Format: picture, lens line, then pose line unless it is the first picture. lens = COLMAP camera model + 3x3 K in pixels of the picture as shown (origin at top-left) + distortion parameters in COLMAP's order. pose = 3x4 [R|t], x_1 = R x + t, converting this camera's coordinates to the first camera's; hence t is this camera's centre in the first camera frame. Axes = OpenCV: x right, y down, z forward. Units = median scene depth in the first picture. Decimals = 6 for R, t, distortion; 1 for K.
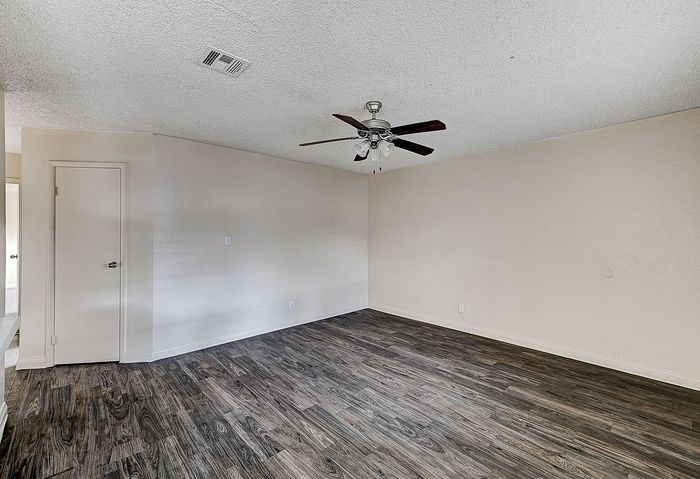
lens RADIAL K [[295.5, 0, 371.1], [0, 295.5, 195.0], [0, 0, 1]] dist [0.011117, 0.000400]
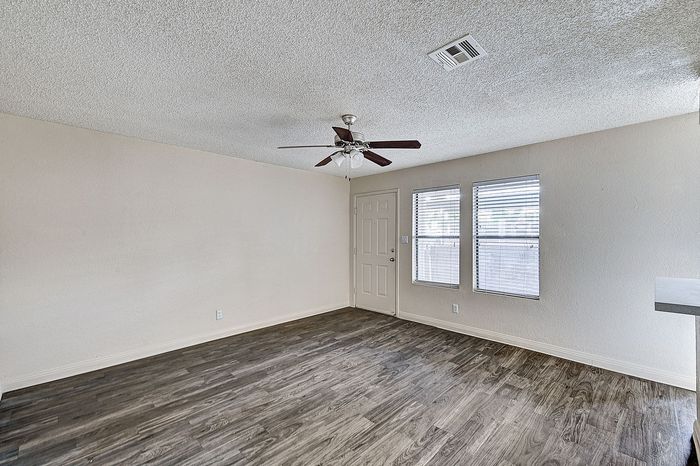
lens RADIAL K [[299.4, 0, 350.0], [0, 299.4, 233.0], [0, 0, 1]] dist [0.017953, -0.000420]
pose [[-0.002801, 0.009925, 0.999947, -0.910214], [-0.130265, 0.991427, -0.010205, 0.121710], [-0.991475, -0.130287, -0.001484, 0.896419]]
